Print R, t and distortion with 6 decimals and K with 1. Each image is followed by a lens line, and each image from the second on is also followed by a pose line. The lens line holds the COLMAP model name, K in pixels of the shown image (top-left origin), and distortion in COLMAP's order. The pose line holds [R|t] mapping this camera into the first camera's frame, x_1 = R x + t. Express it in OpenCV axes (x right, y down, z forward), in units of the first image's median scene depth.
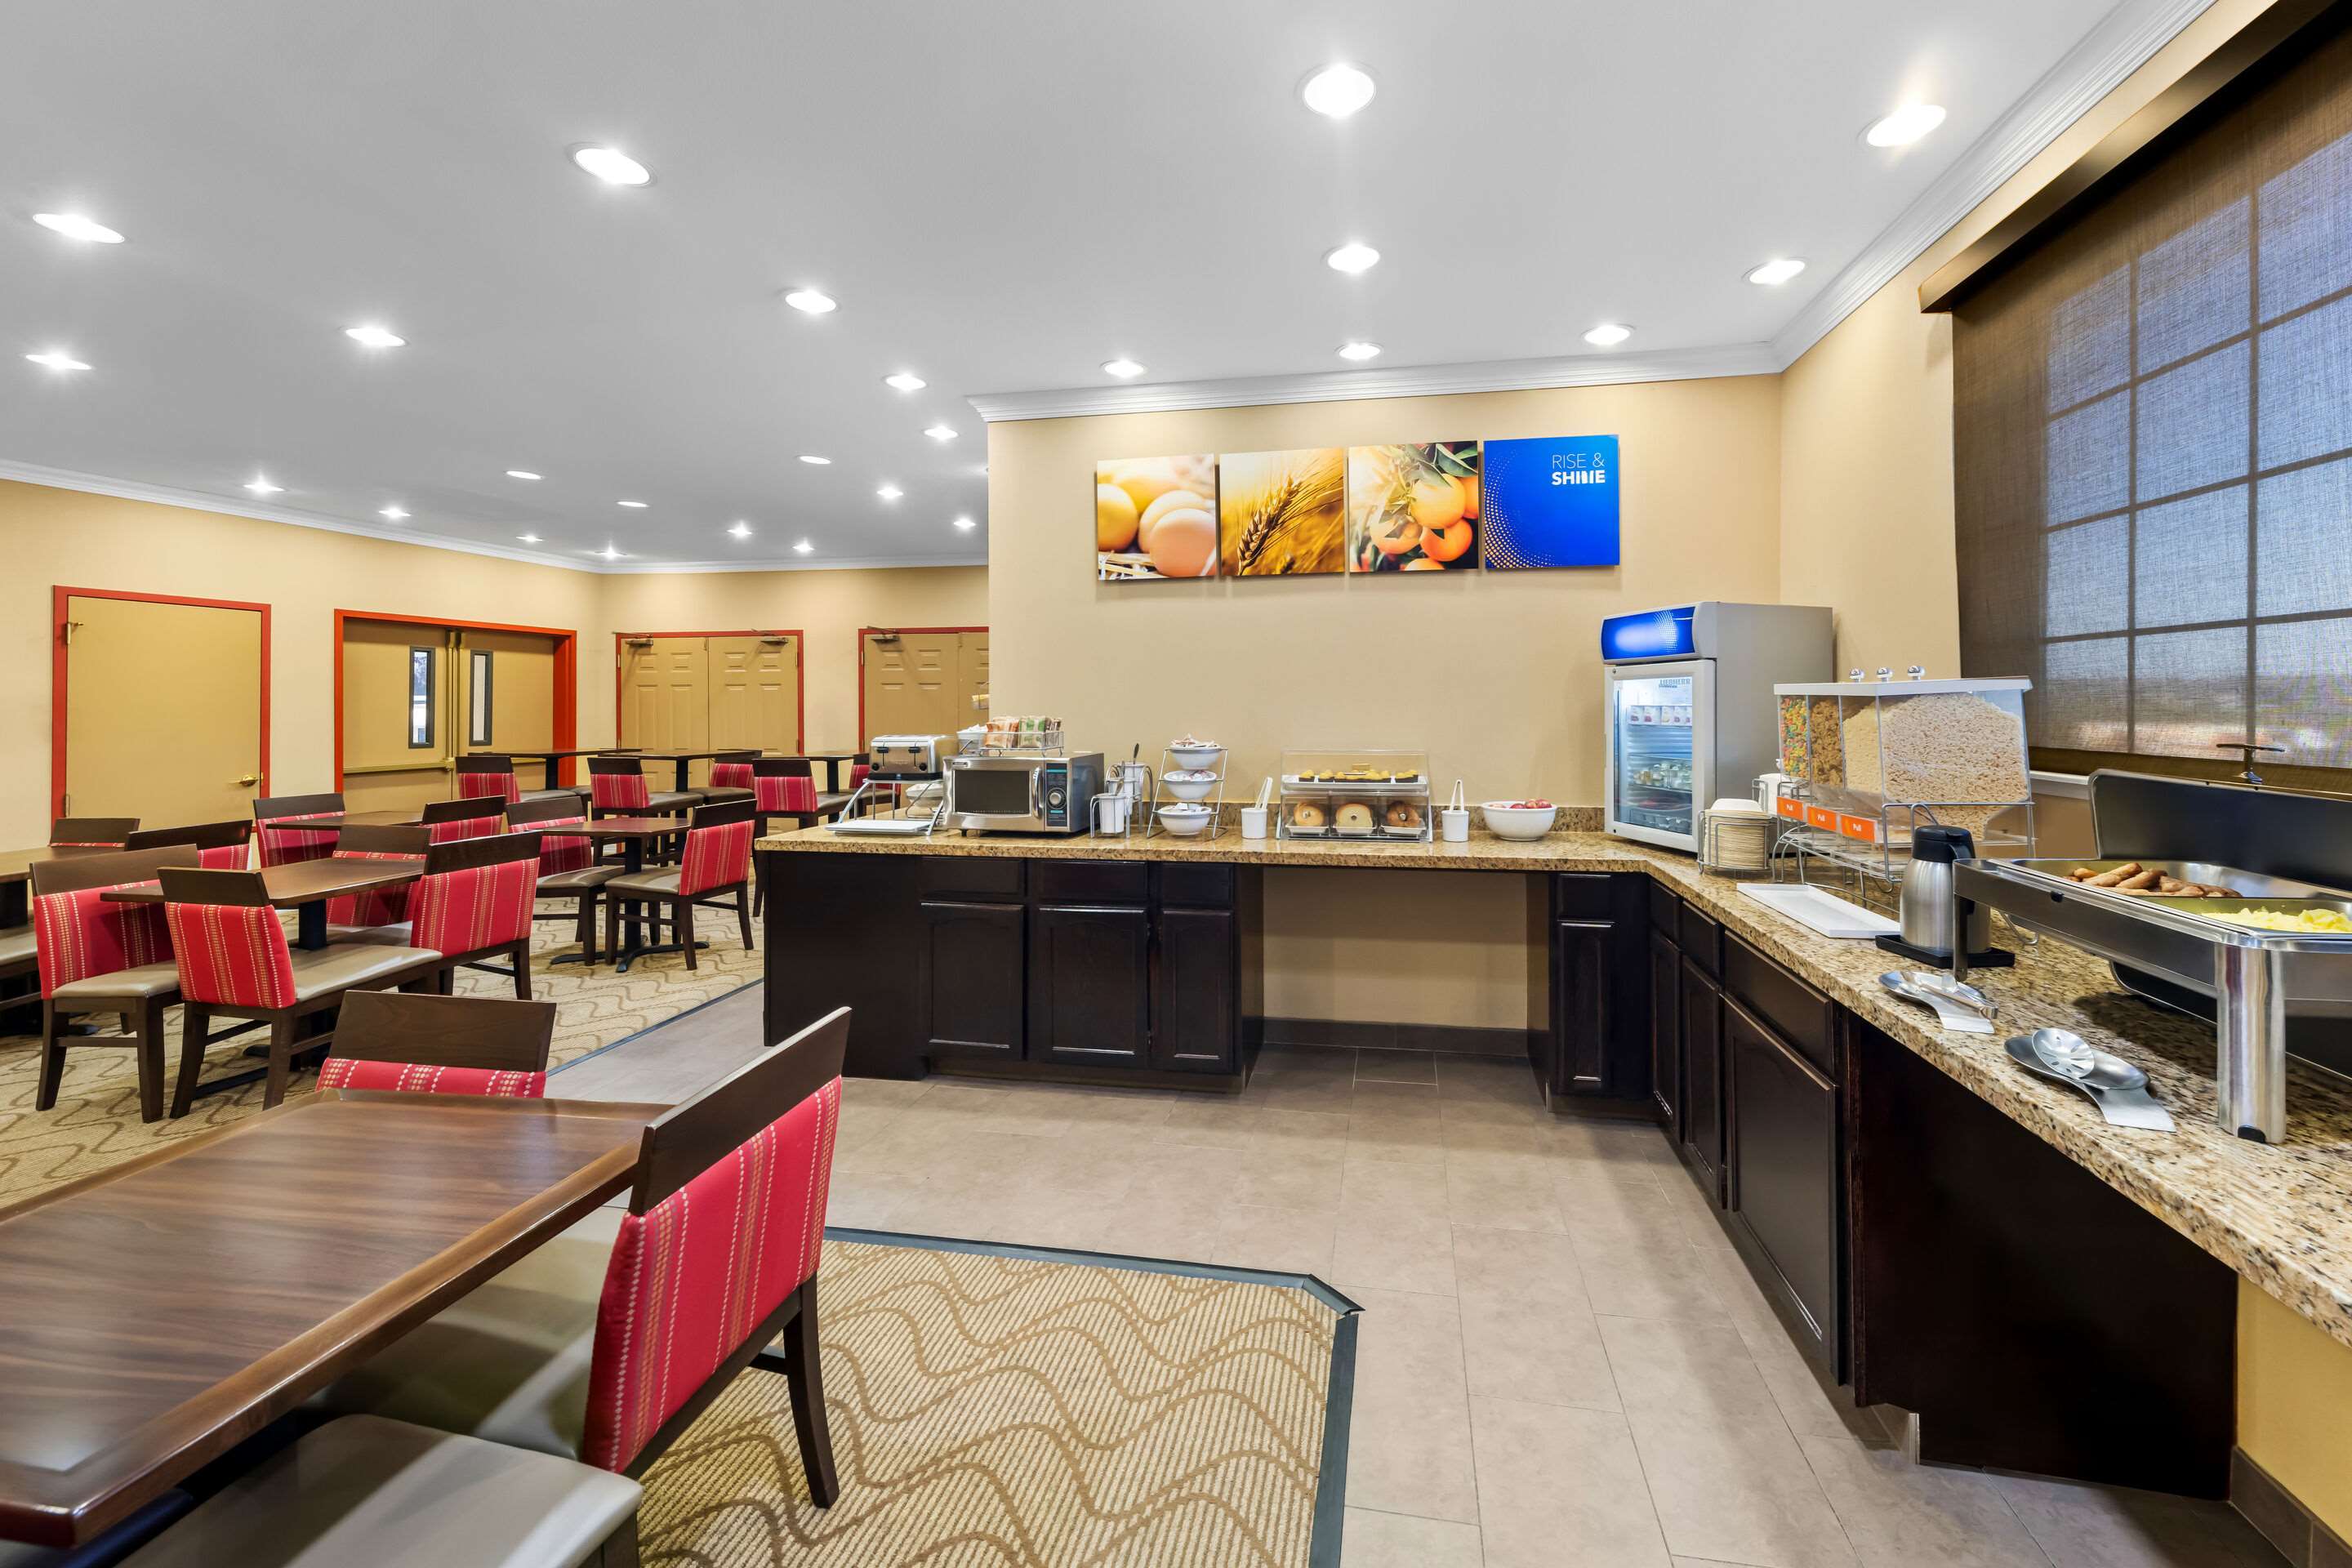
lens RADIAL K [[932.6, 0, 1236.4], [0, 932.6, 695.8], [0, 0, 1]] dist [0.015598, 0.000036]
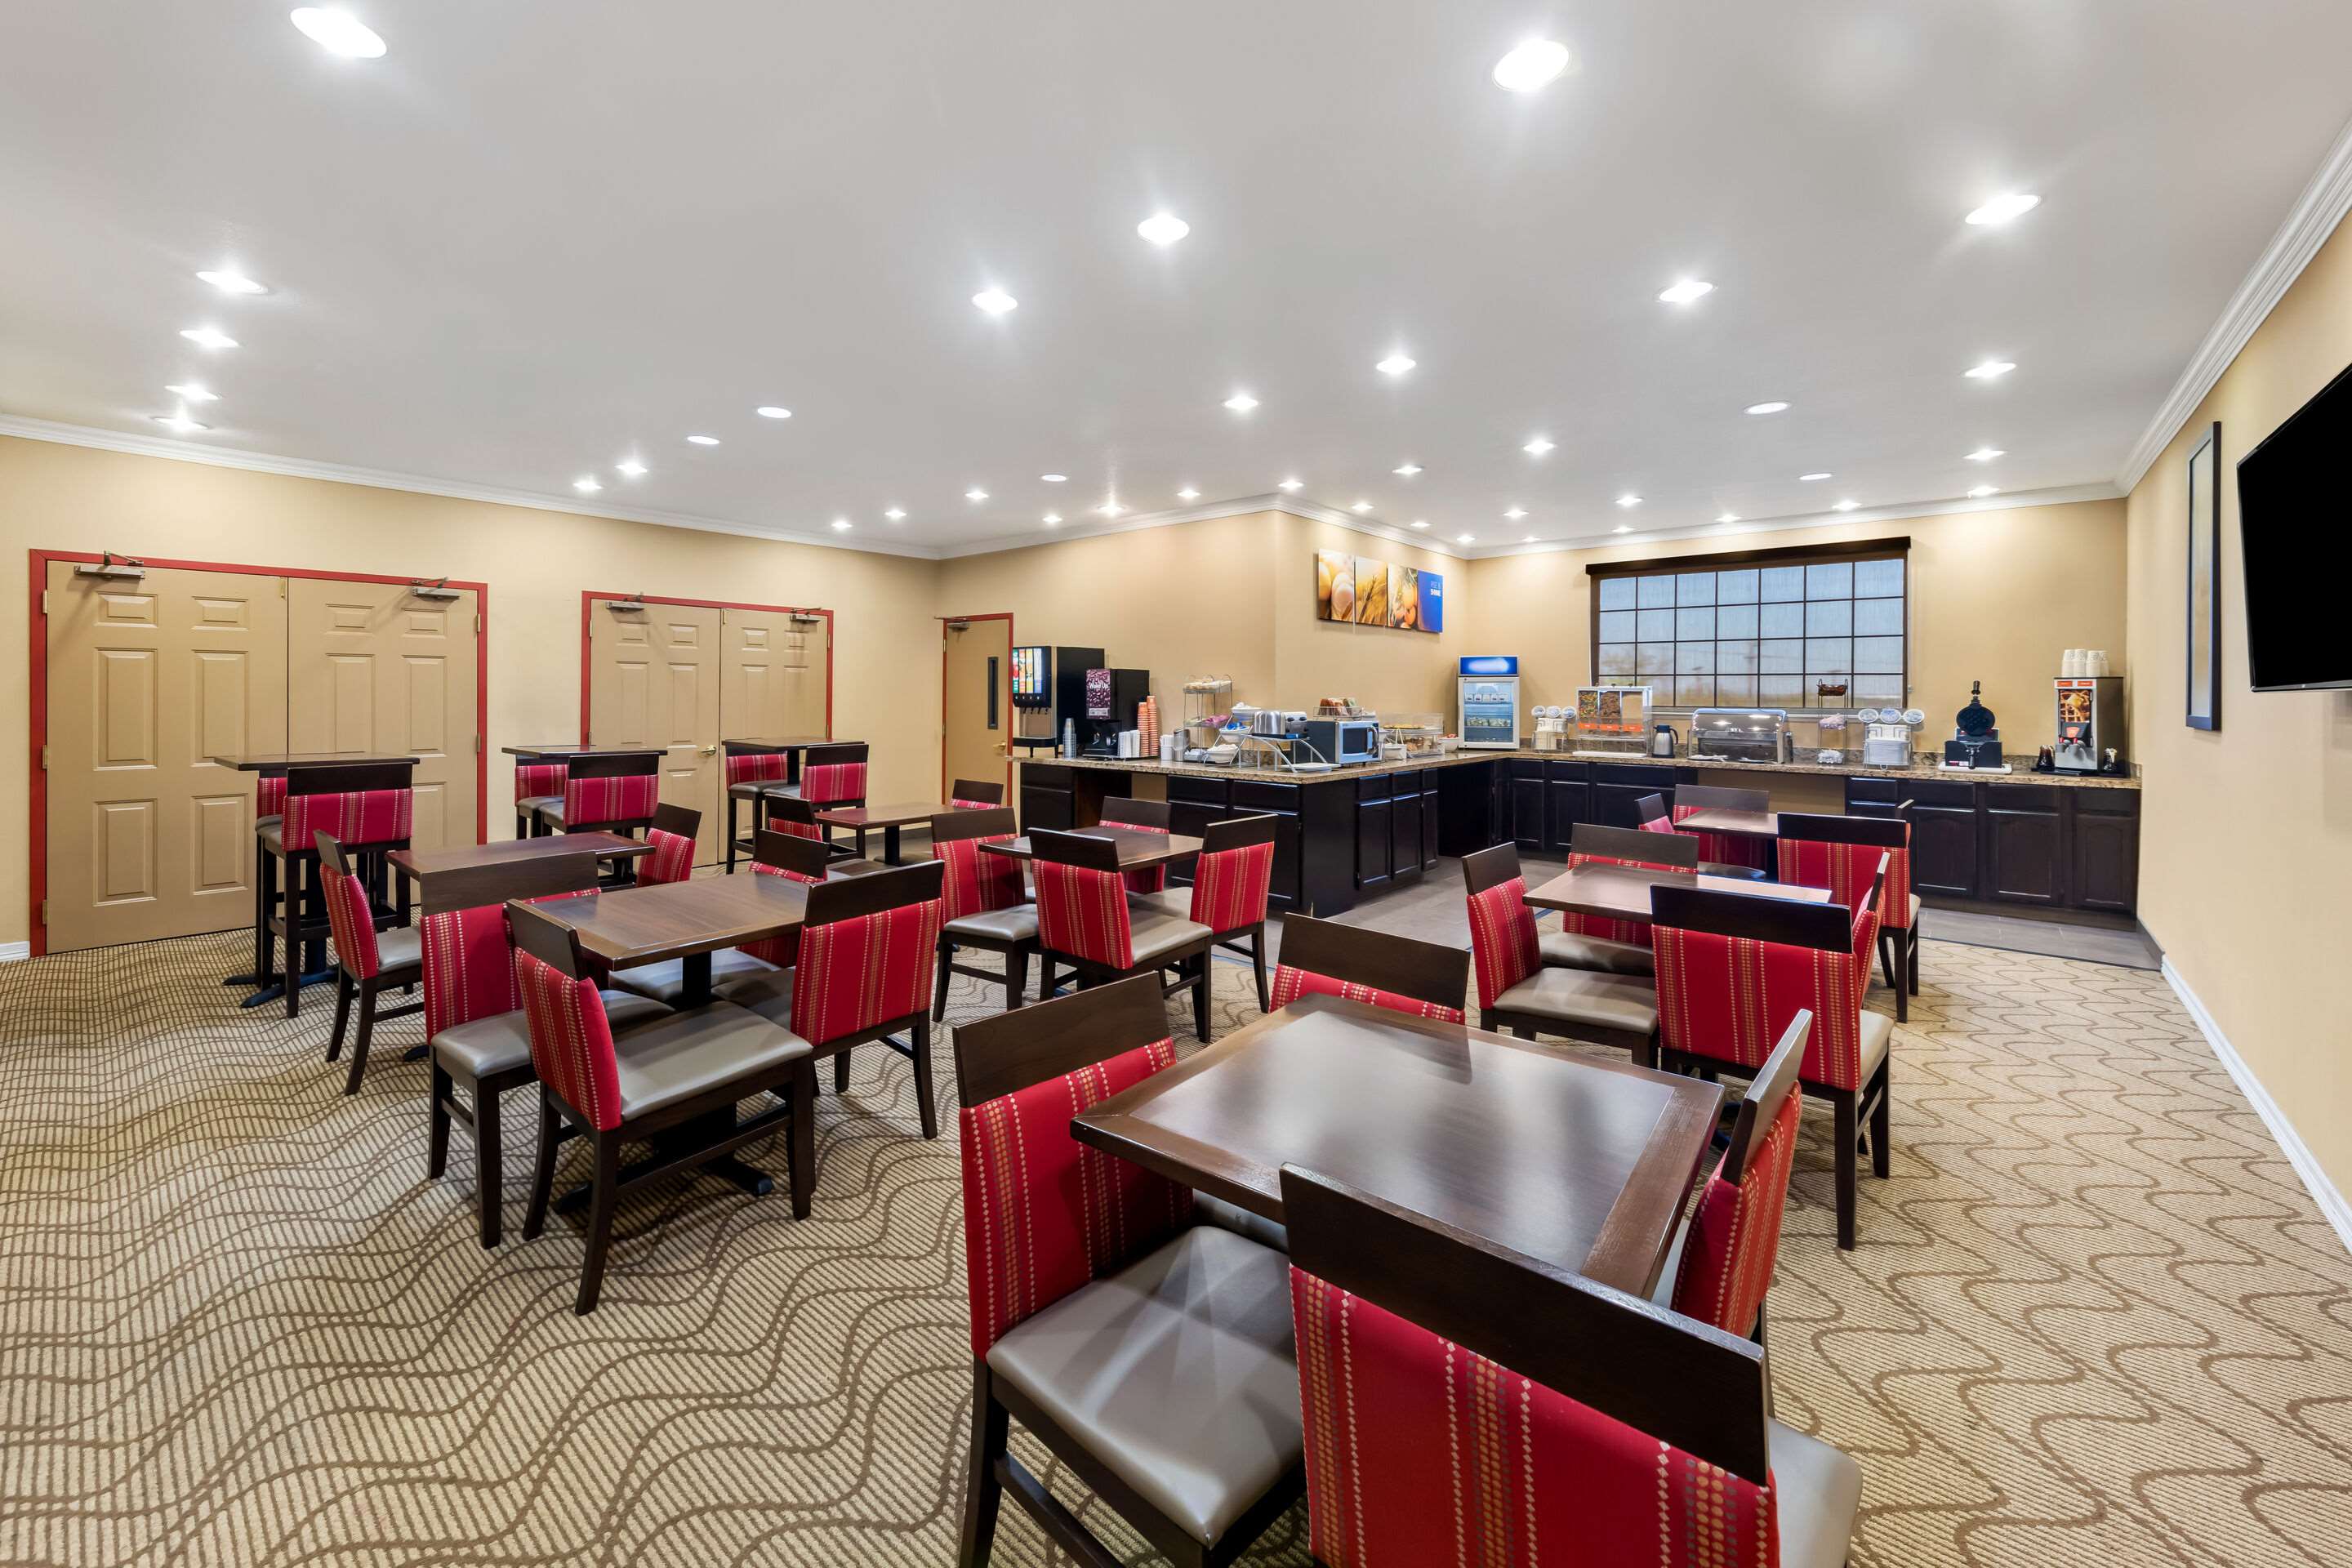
lens RADIAL K [[923.9, 0, 1190.1], [0, 923.9, 685.5], [0, 0, 1]] dist [0.026372, -0.000442]
pose [[0.503496, 0.012810, 0.863902, -1.802562], [-0.012904, 0.999890, -0.007306, 0.014118], [-0.863901, -0.007470, 0.503606, 0.372835]]
